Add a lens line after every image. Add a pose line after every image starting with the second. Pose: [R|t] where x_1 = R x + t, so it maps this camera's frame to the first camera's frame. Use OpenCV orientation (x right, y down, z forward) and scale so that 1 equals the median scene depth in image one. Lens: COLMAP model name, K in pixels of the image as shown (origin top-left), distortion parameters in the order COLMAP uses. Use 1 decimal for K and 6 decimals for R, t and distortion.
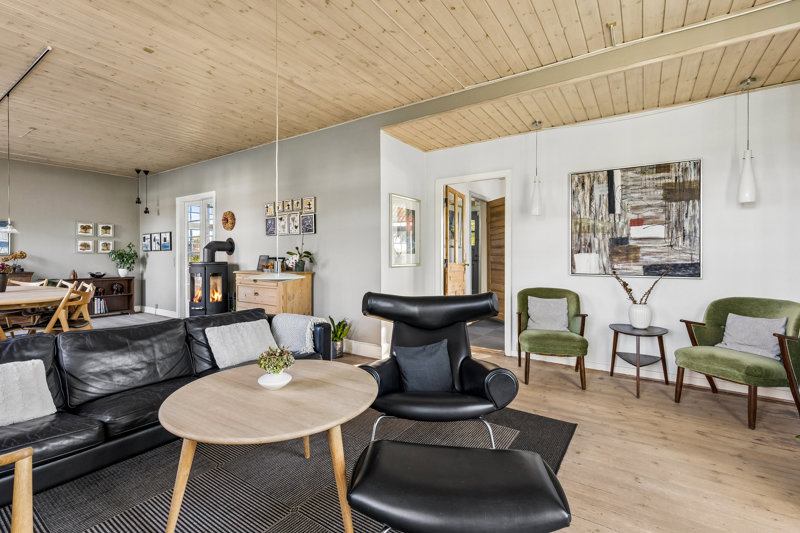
lens RADIAL K [[362.0, 0, 400.0], [0, 362.0, 259.1], [0, 0, 1]] dist [0.000555, 0.000191]
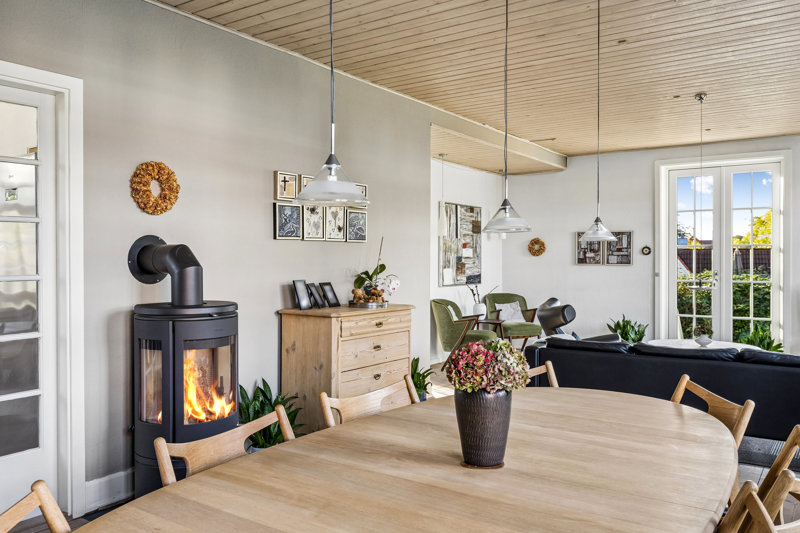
lens RADIAL K [[642.2, 0, 400.3], [0, 642.2, 266.0], [0, 0, 1]] dist [0.003282, -0.000732]
pose [[0.010255, -0.011914, 0.999876, -1.718092], [0.008336, 0.999895, 0.011829, -0.053003], [-0.999913, 0.008214, 0.010353, 1.168846]]
